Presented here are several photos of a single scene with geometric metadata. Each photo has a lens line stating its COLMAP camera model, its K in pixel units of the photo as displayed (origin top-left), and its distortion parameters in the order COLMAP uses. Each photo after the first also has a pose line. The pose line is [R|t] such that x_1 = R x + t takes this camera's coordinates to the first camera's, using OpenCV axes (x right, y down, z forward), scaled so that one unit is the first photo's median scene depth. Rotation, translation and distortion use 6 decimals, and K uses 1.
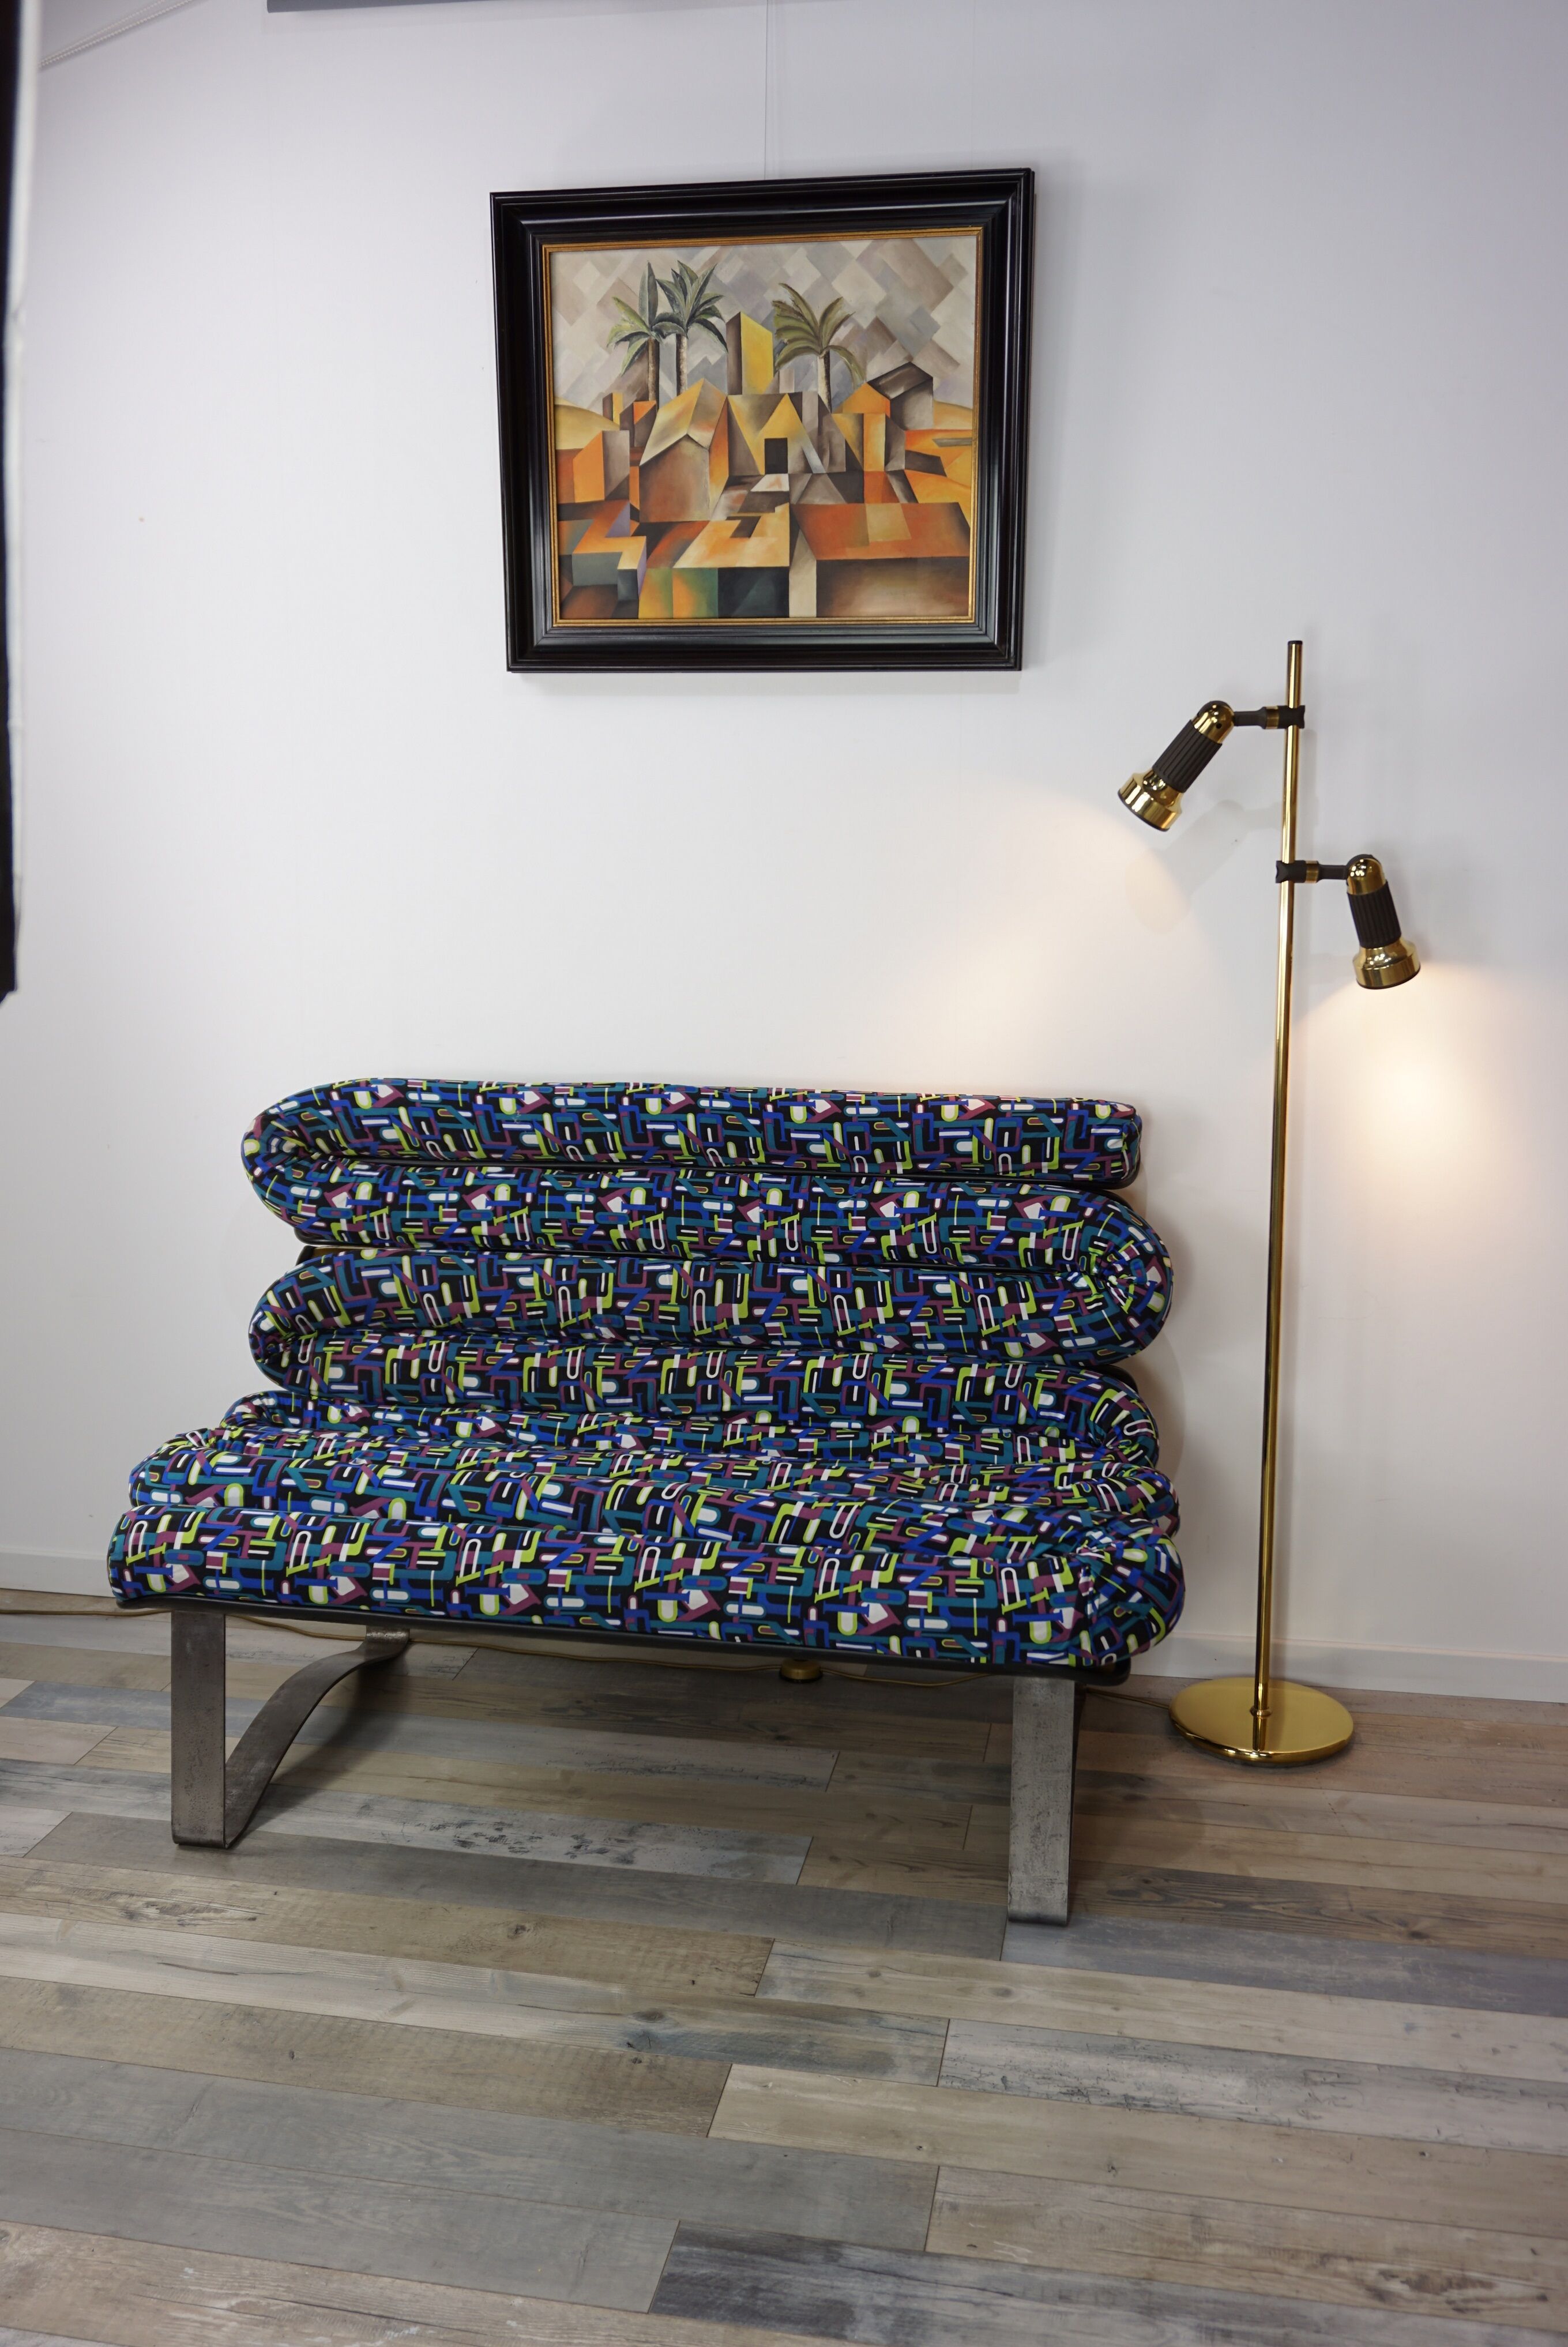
lens RADIAL K [[2090.7, 0, 786.4], [0, 2090.7, 1184.6], [0, 0, 1]] dist [0.005708, 0.014383]
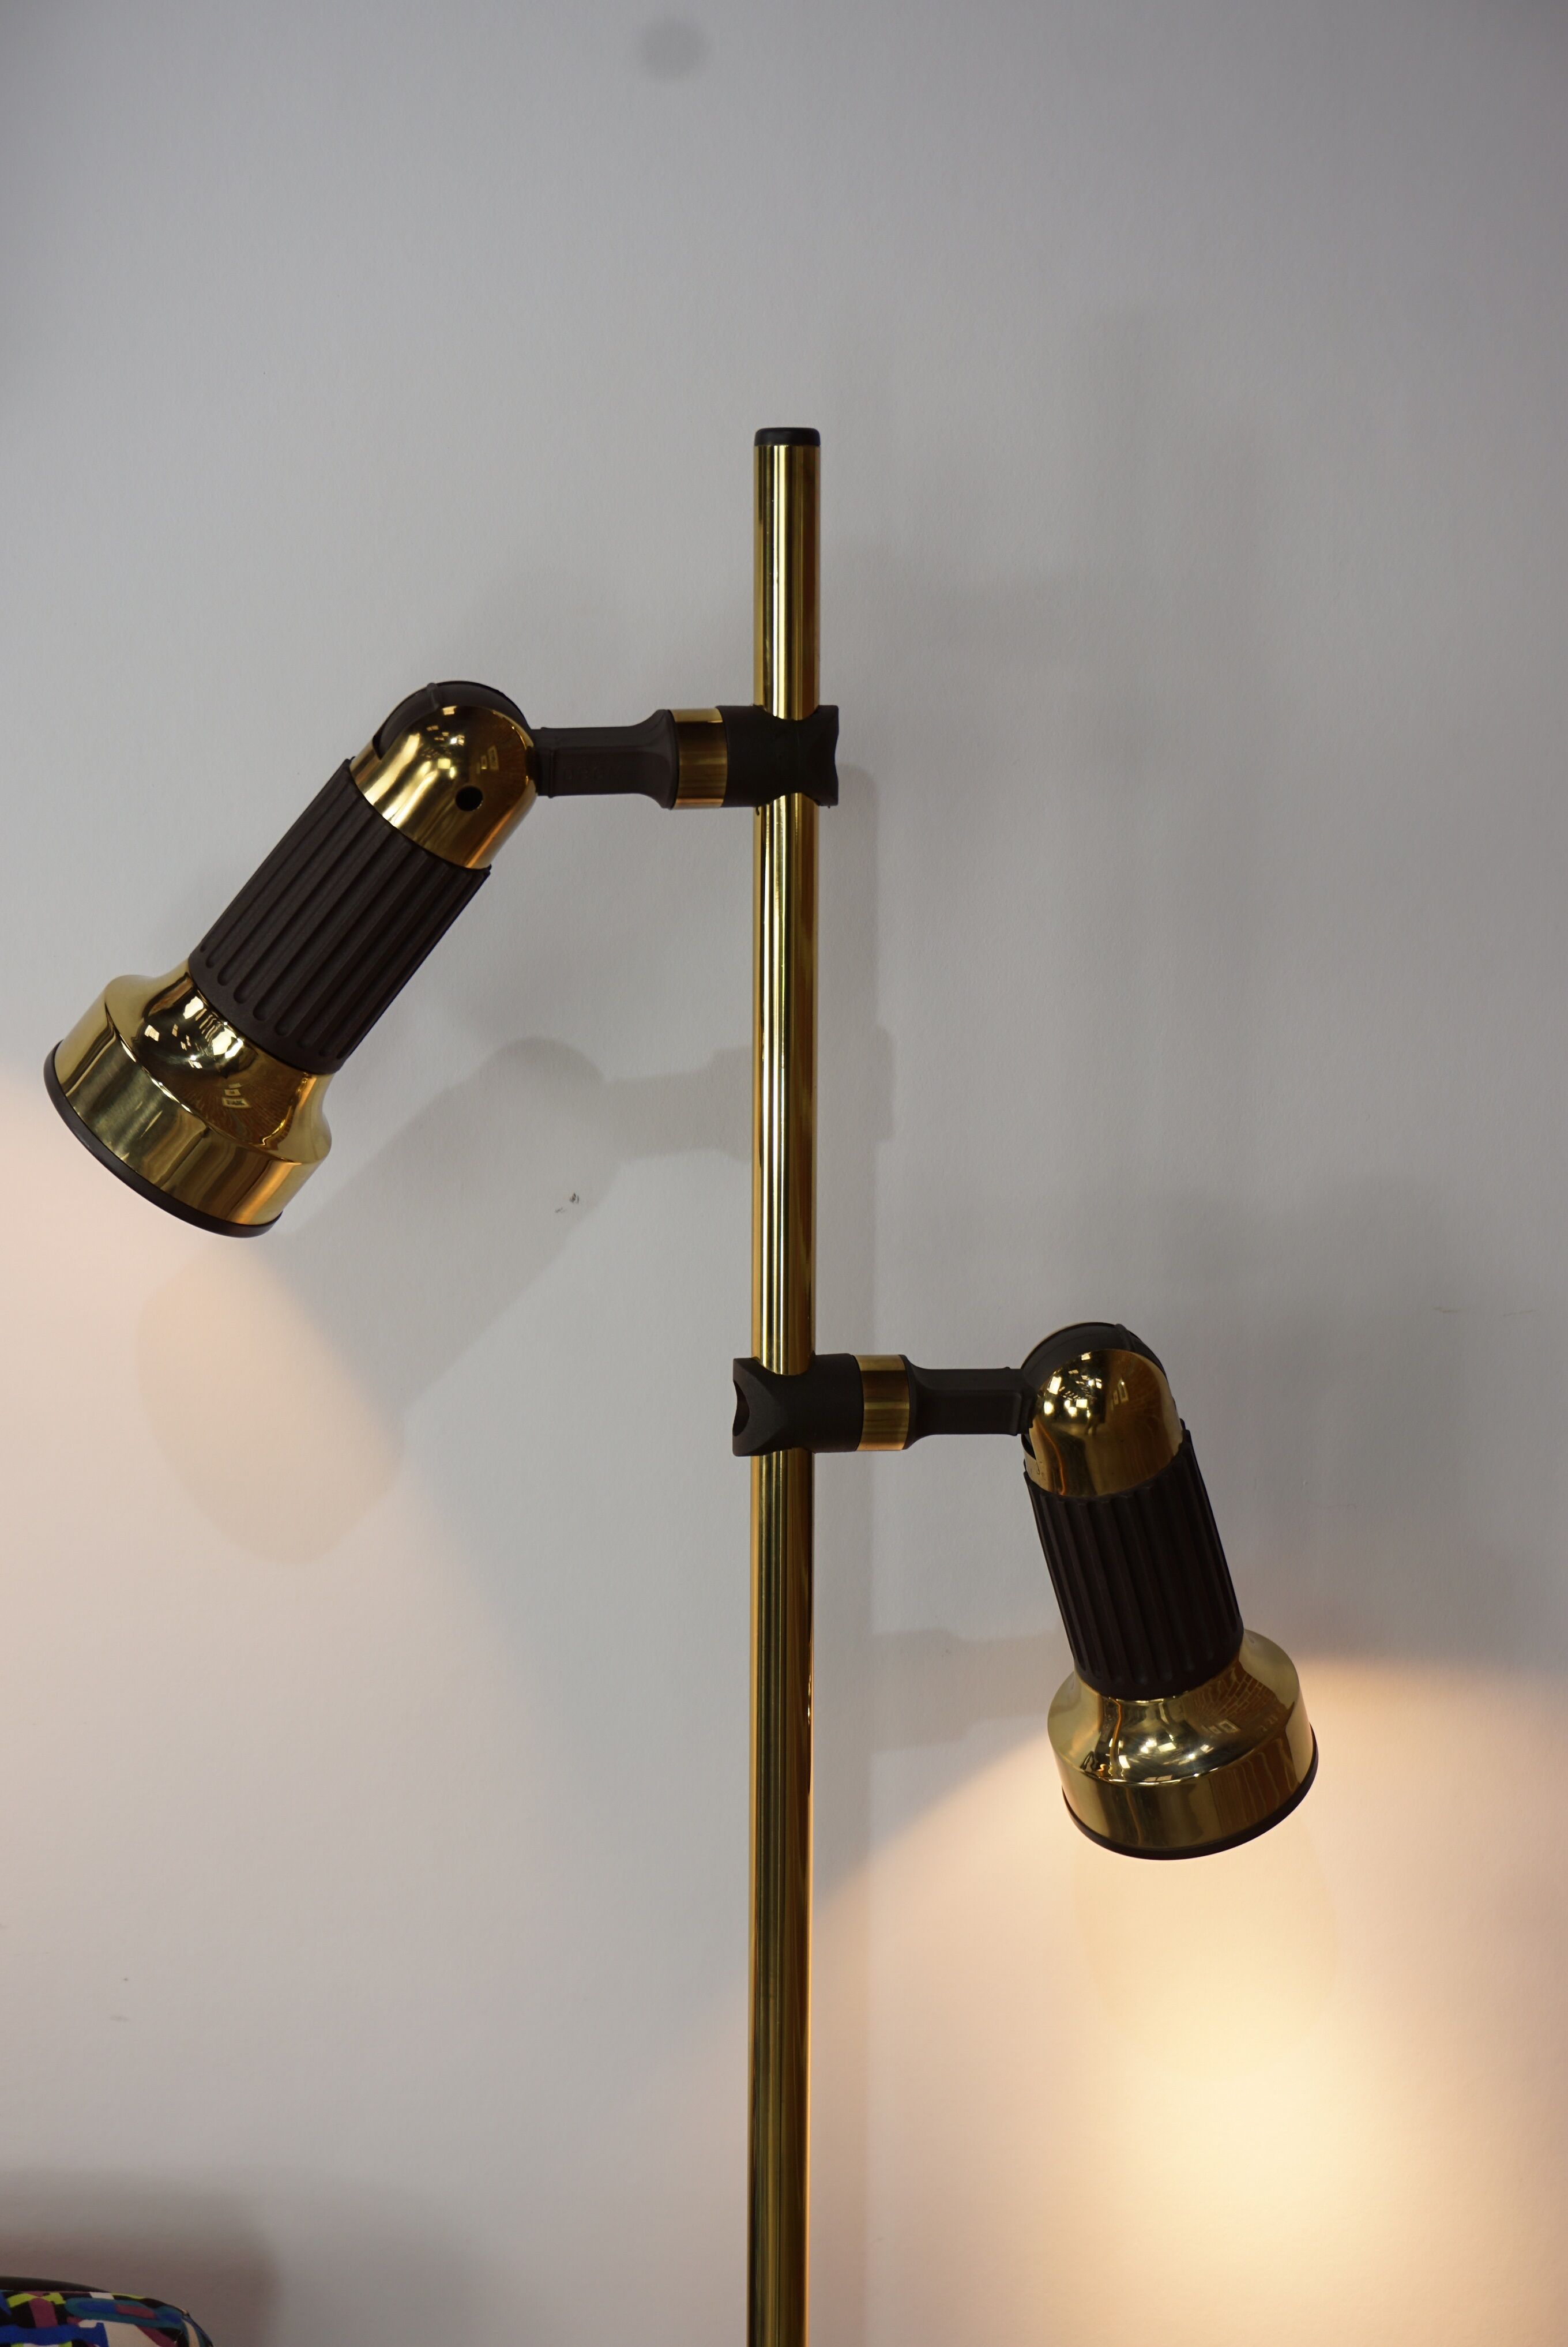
lens RADIAL K [[3843.9, 0, 785.8], [0, 3843.9, 1137.9], [0, 0, 1]] dist [0.004731, 0.001223]
pose [[0.971103, -0.018975, 0.237905, 0.133212], [0.026609, 0.999228, -0.028918, -0.160477], [-0.237172, 0.034413, 0.970858, 0.560120]]
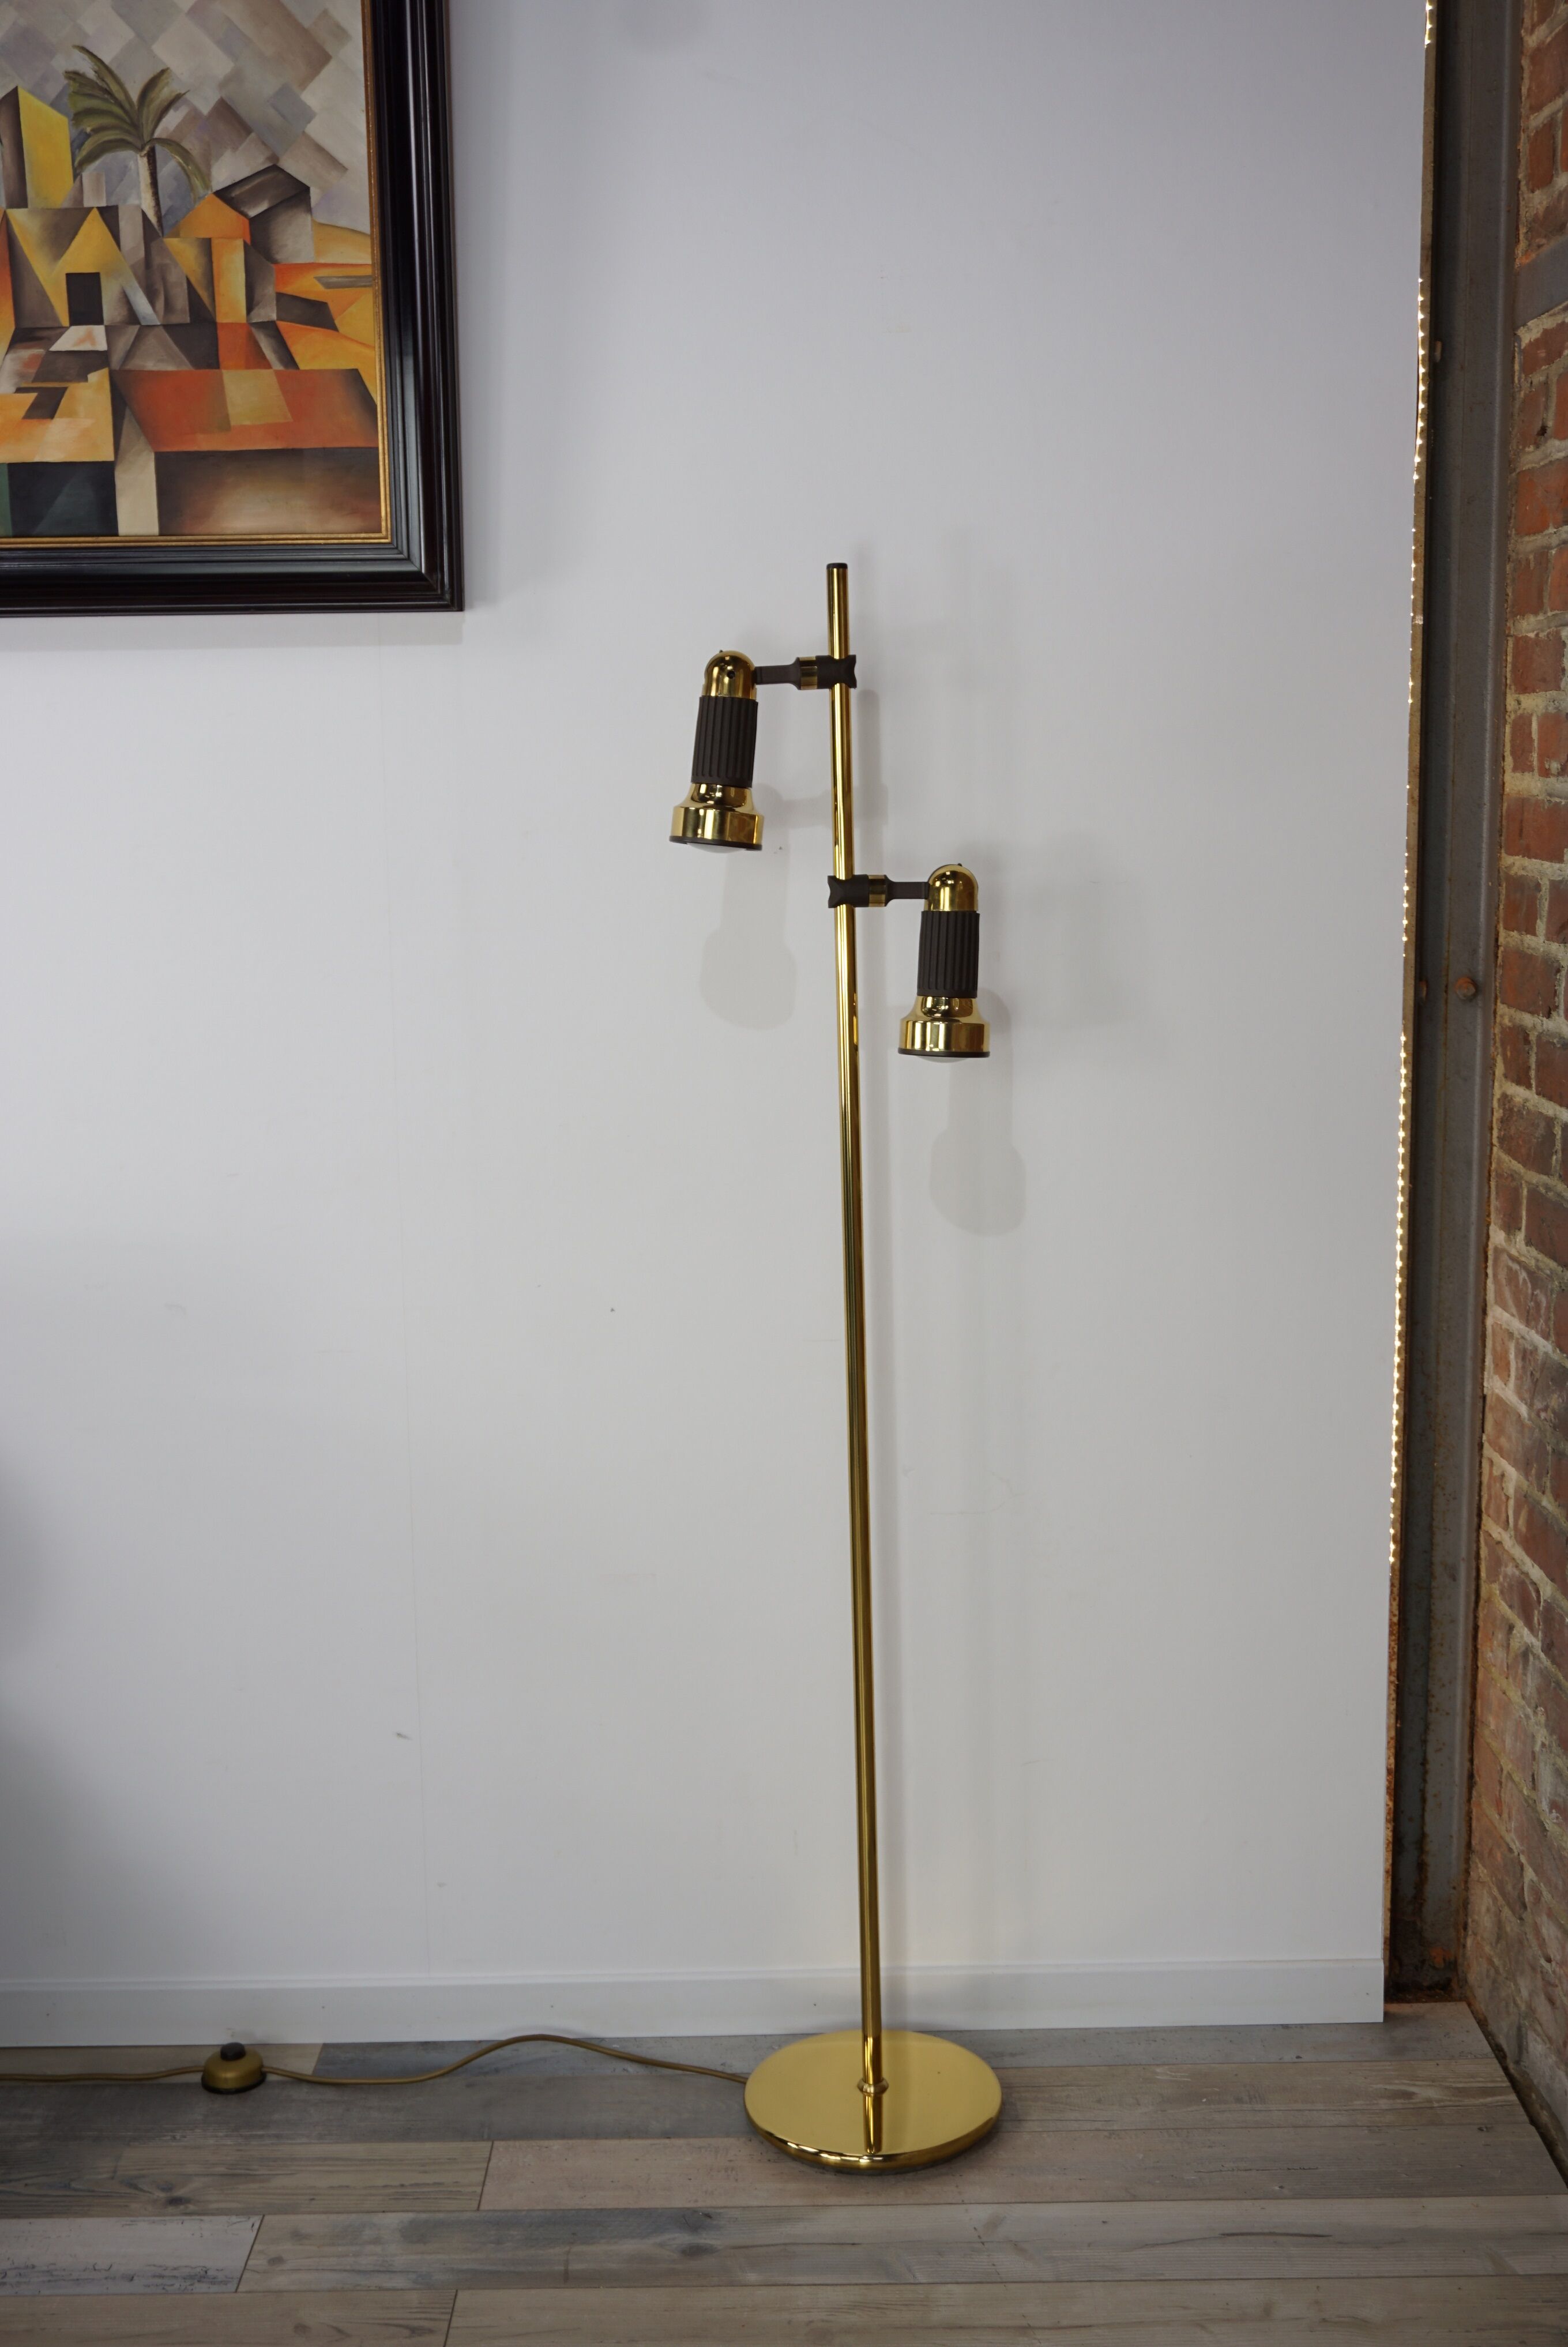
lens RADIAL K [[2544.7, 0, 770.7], [0, 2544.7, 1176.1], [0, 0, 1]] dist [0.006686, -0.004872]
pose [[0.984801, -0.043519, 0.168147, 0.063610], [0.048687, 0.998456, -0.026733, -0.031886], [-0.166724, 0.034513, 0.985399, 0.161265]]
